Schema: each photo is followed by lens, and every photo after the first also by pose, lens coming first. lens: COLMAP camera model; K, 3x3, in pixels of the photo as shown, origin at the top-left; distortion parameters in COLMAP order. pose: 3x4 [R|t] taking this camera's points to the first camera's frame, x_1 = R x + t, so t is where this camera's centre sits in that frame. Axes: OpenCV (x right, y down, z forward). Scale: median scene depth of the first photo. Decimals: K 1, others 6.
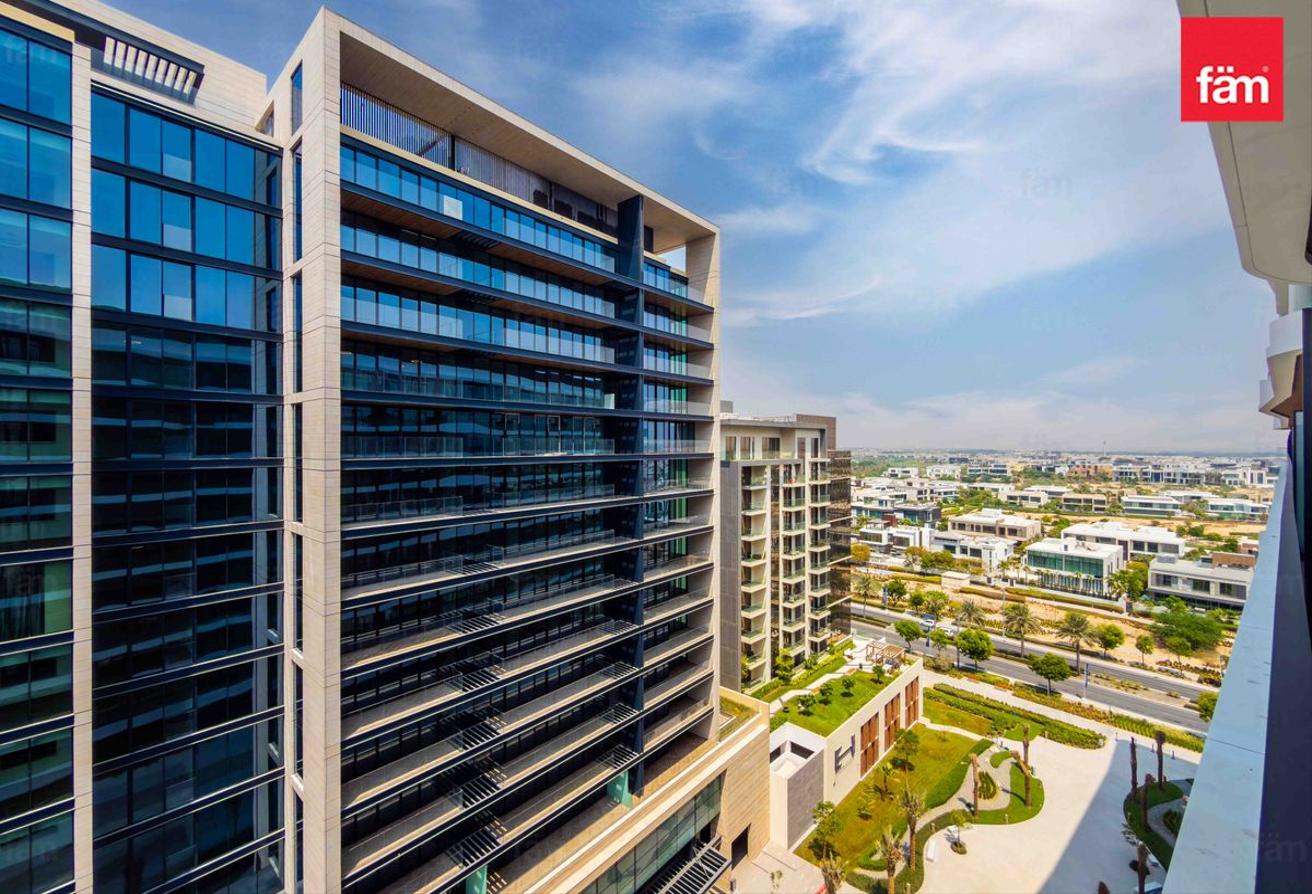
lens RADIAL K [[527.5, 0, 651.9], [0, 527.5, 443.3], [0, 0, 1]] dist [0.004123, -0.000315]
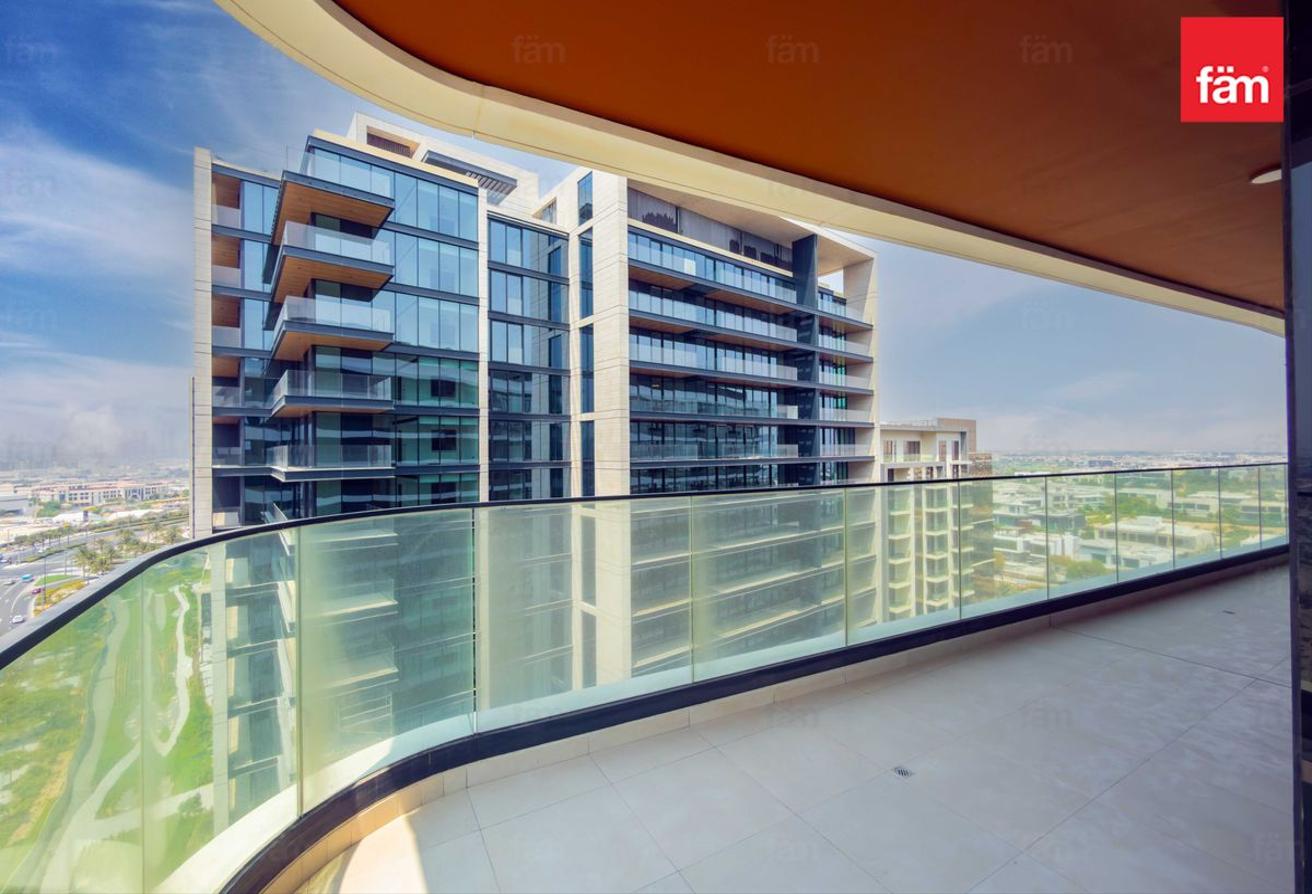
lens RADIAL K [[527.5, 0, 652.7], [0, 527.5, 444.8], [0, 0, 1]] dist [0.004123, -0.000315]
pose [[0.984809, -0.011649, -0.173249, -0.163626], [0.010435, 0.999914, -0.007920, -0.000879], [0.173327, 0.005991, 0.984846, -0.188967]]
